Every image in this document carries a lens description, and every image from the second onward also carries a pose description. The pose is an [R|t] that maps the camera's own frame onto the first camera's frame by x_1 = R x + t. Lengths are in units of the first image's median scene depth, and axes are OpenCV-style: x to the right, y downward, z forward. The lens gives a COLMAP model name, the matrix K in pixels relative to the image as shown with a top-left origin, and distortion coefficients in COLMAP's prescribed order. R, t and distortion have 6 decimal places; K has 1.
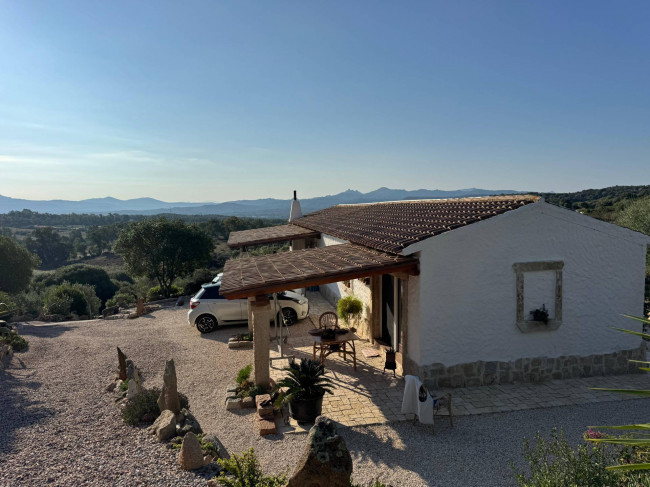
lens RADIAL K [[459.7, 0, 325.0], [0, 459.7, 243.5], [0, 0, 1]] dist [0.095156, -0.143535]
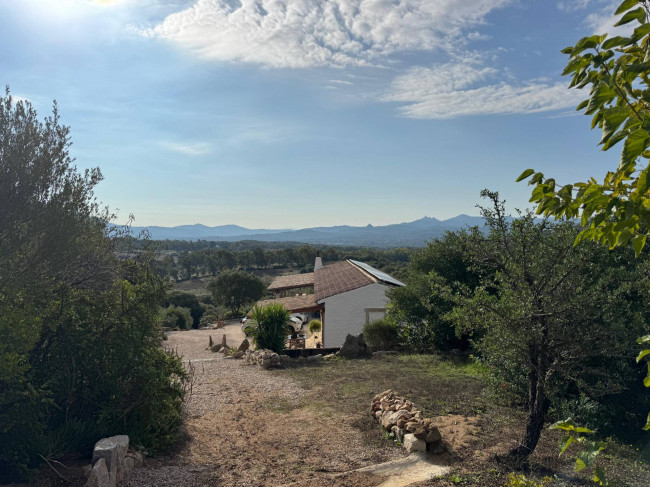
lens RADIAL K [[457.7, 0, 325.0], [0, 457.7, 243.5], [0, 0, 1]] dist [0.090637, -0.097361]
pose [[0.986631, 0.010614, -0.162623, 0.012850], [-0.020081, 0.998190, -0.056684, -0.003390], [0.161727, 0.059192, 0.985059, -0.030935]]
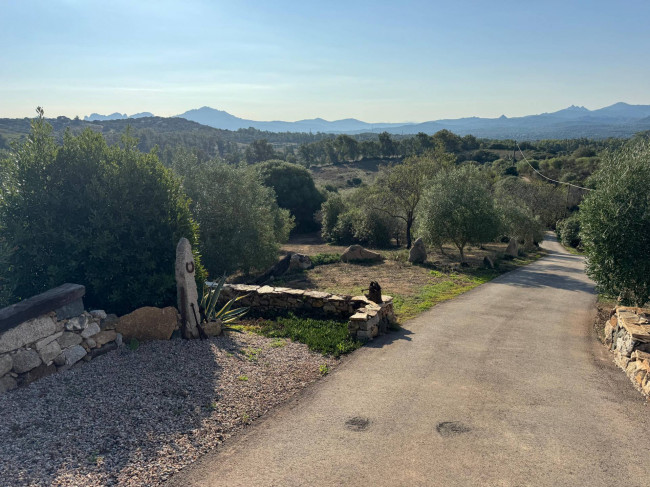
lens RADIAL K [[459.7, 0, 325.0], [0, 459.7, 243.5], [0, 0, 1]] dist [0.095156, -0.143535]
pose [[0.914100, 0.102715, -0.392264, -0.034982], [-0.036416, 0.984271, 0.172871, 0.008558], [0.403850, -0.143736, 0.903463, 0.076863]]
